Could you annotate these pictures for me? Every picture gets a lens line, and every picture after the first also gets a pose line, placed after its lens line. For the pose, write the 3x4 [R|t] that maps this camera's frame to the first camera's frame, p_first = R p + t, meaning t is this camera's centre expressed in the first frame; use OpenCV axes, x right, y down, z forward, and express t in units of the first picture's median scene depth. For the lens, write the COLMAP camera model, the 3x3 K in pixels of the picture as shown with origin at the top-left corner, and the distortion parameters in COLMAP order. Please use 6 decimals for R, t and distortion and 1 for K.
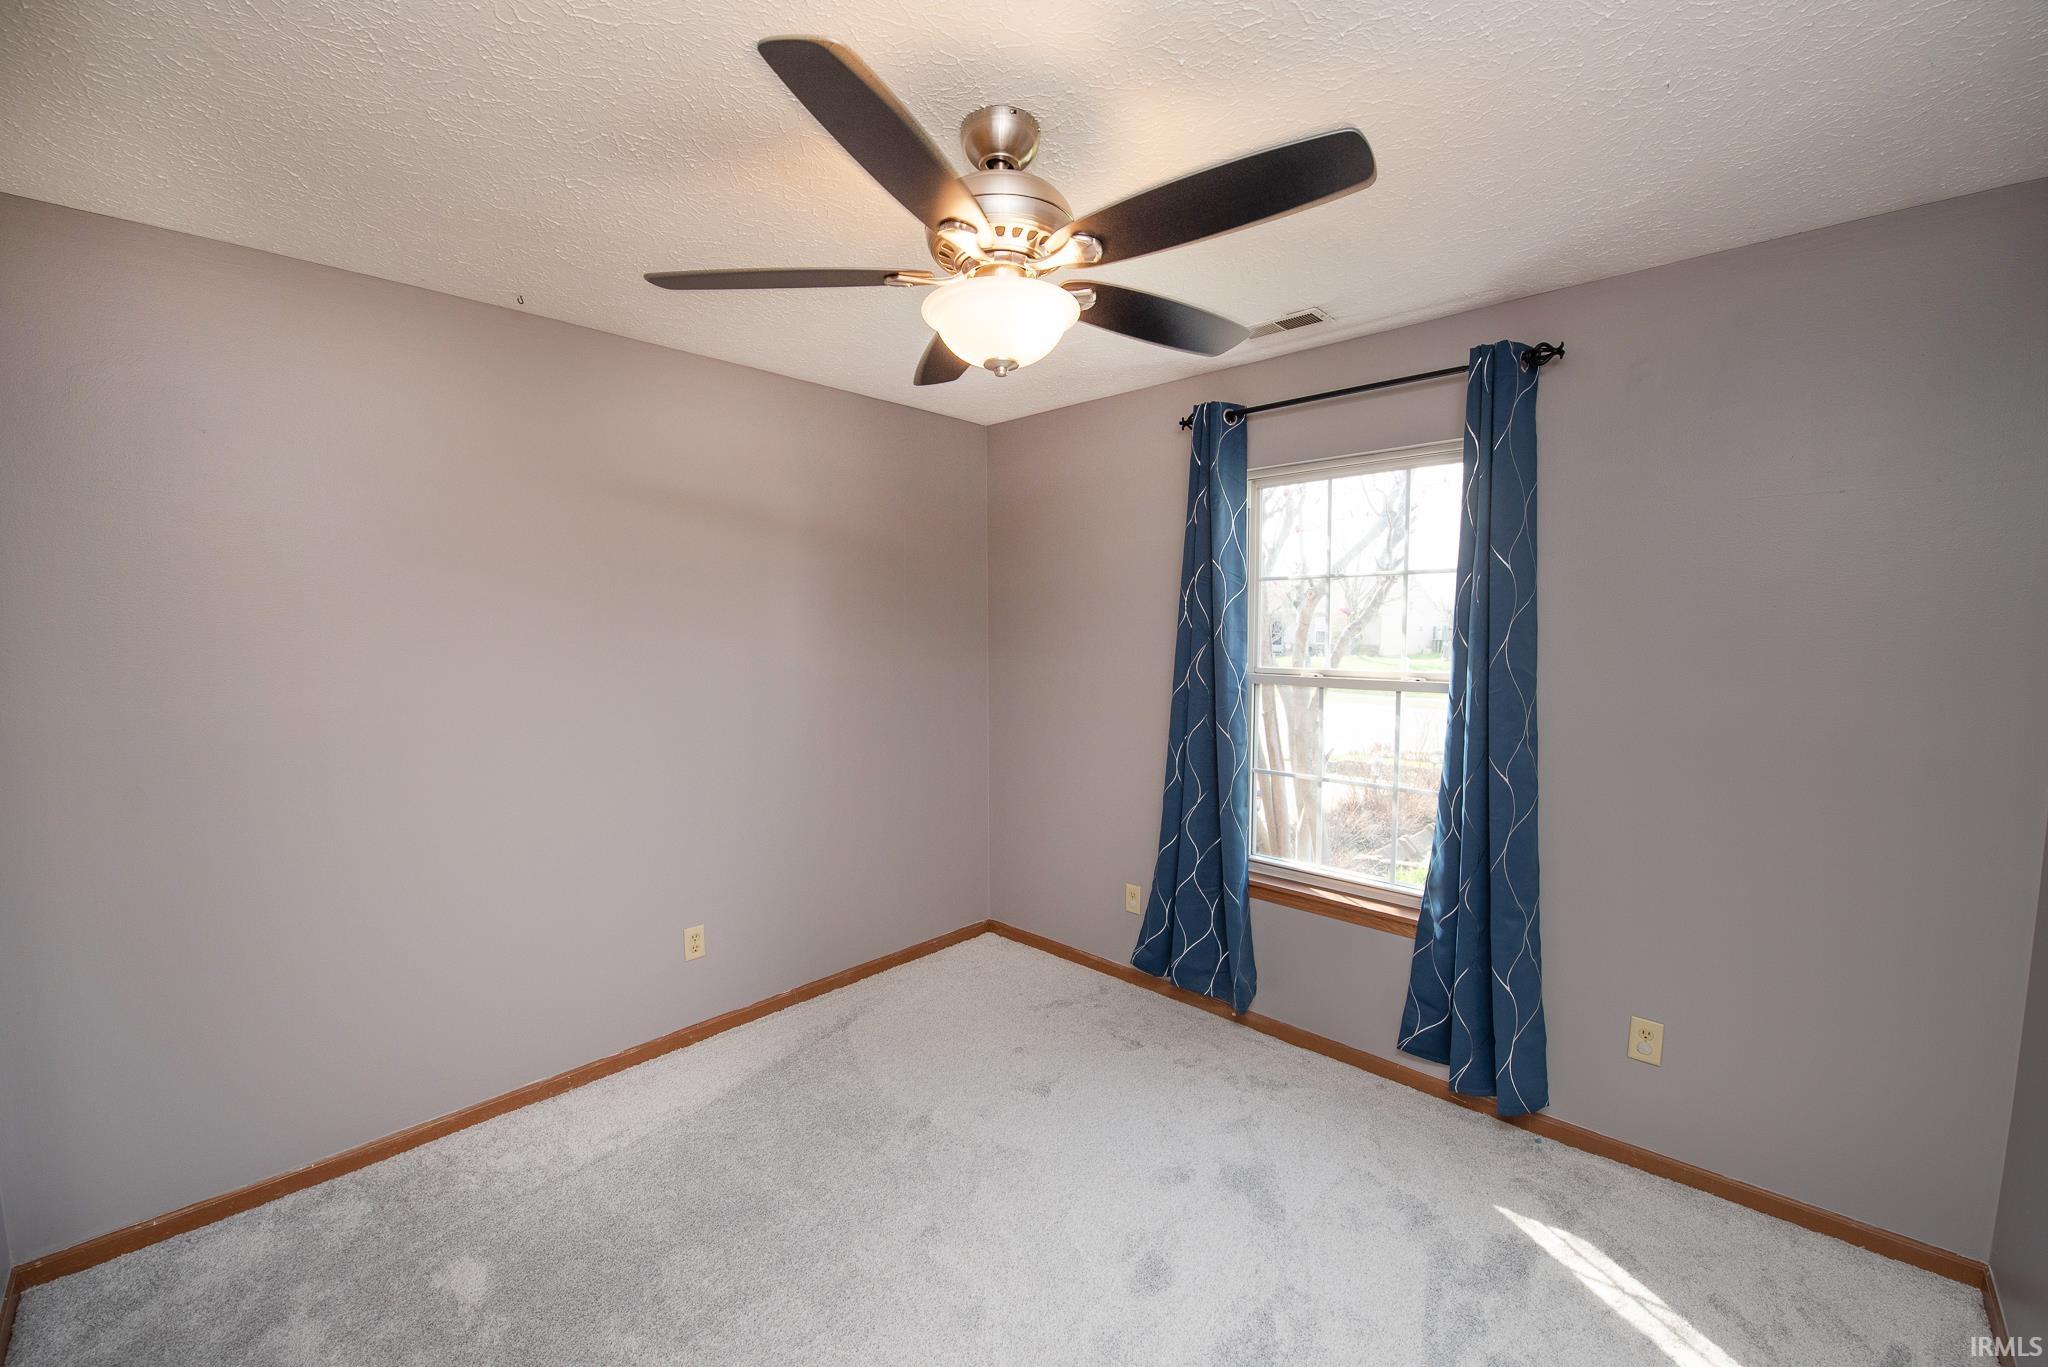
lens RADIAL K [[812.9, 0, 1016.3], [0, 812.9, 693.0], [0, 0, 1]] dist [-0.016658, -0.003568]
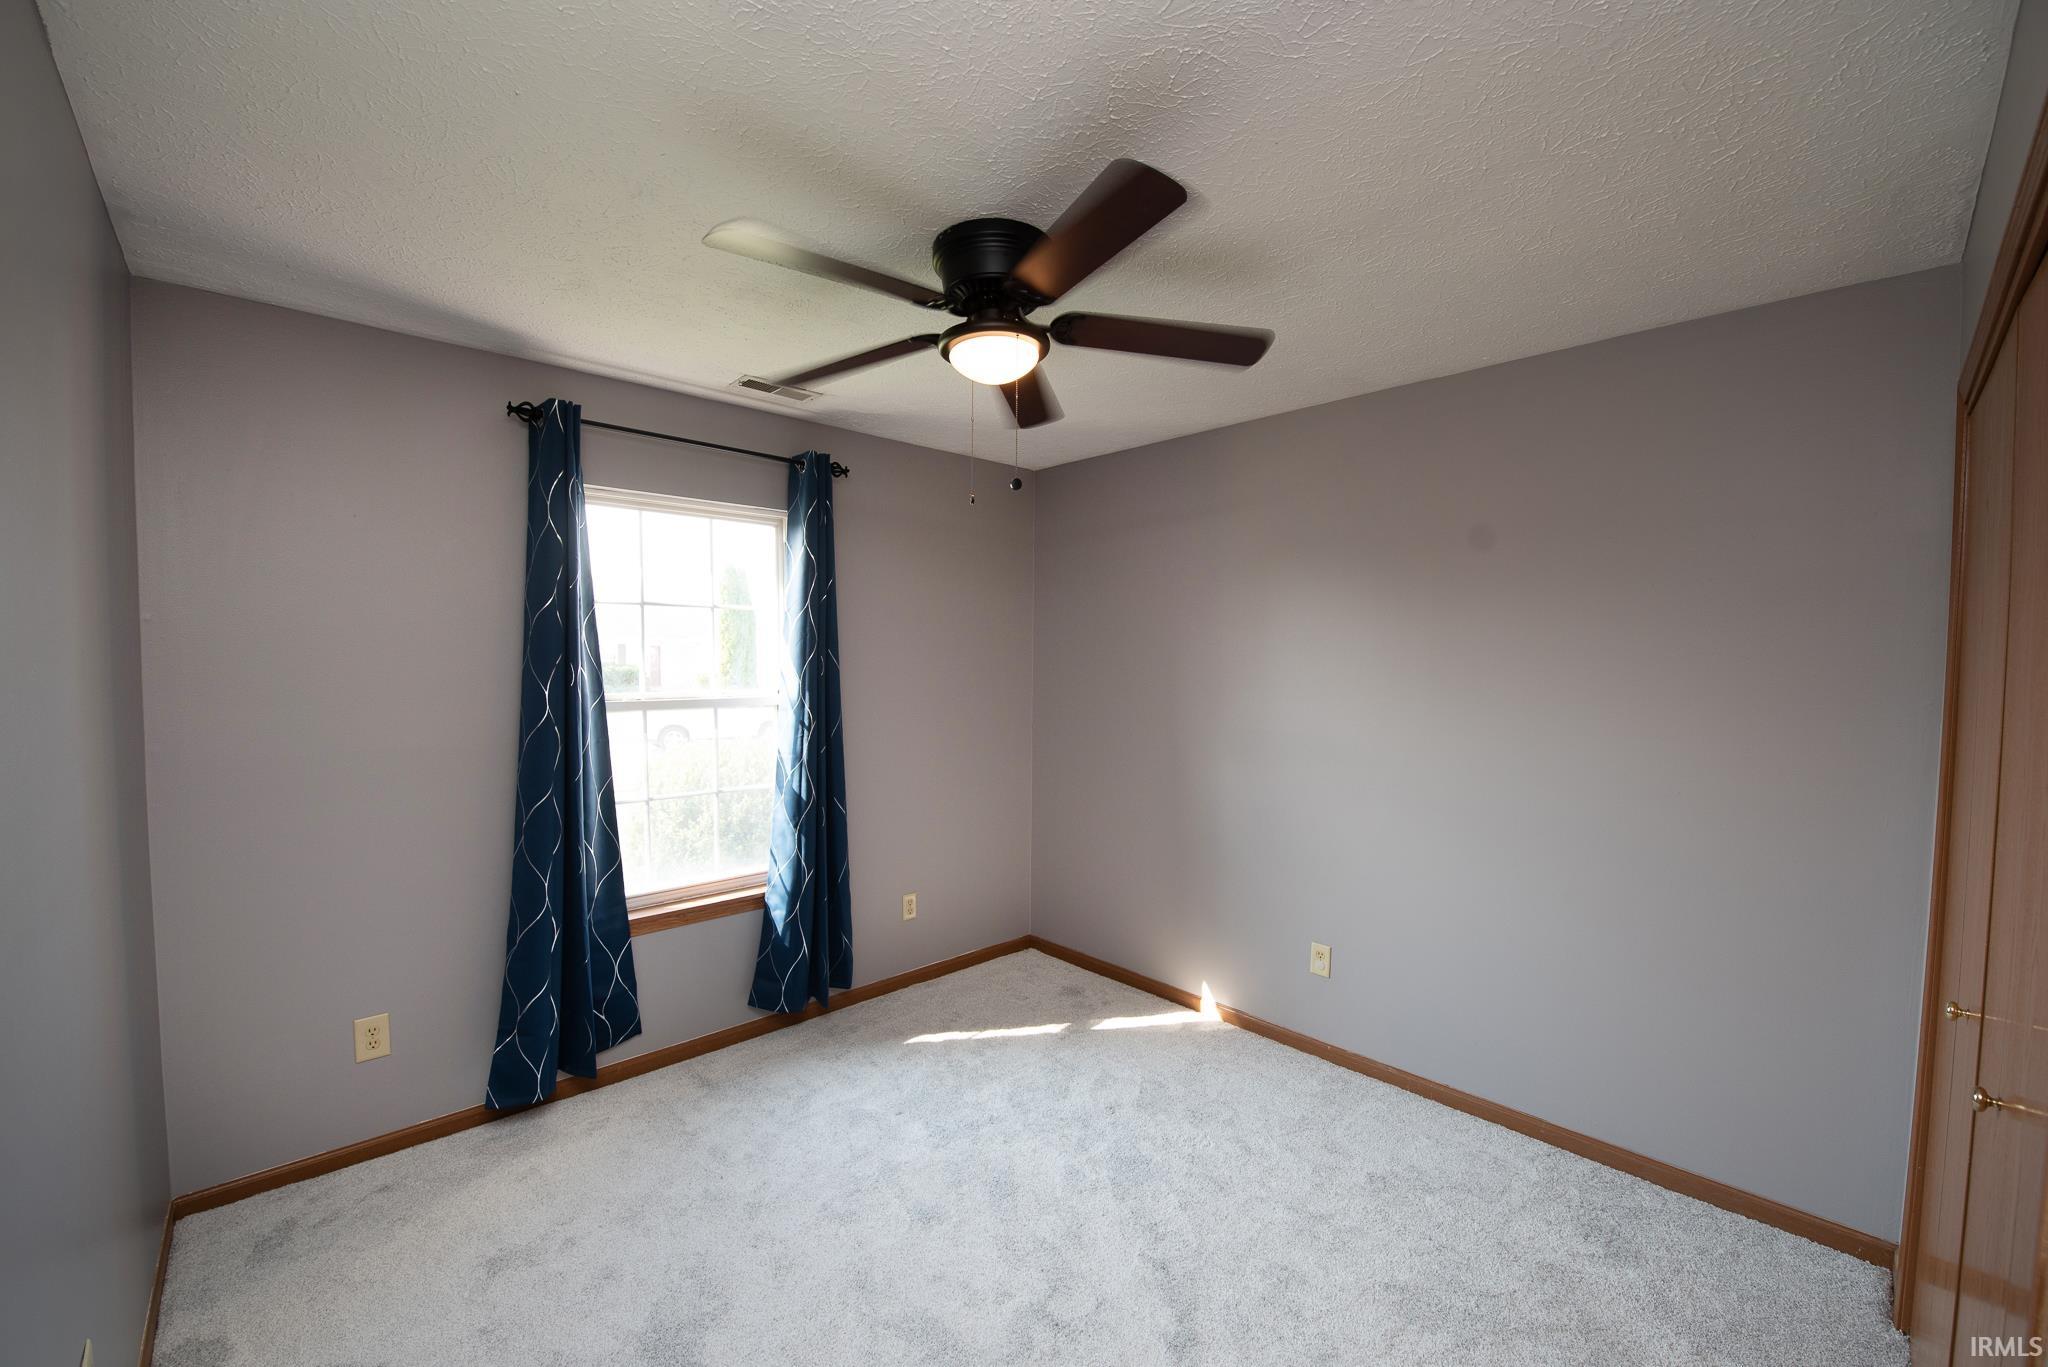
lens RADIAL K [[812.9, 0, 1016.3], [0, 812.9, 693.0], [0, 0, 1]] dist [-0.016658, -0.003568]
pose [[0.055566, -0.064028, 0.996400, -0.631752], [0.052076, 0.996769, 0.061147, -0.073141], [-0.997096, 0.048491, 0.058721, 0.491728]]
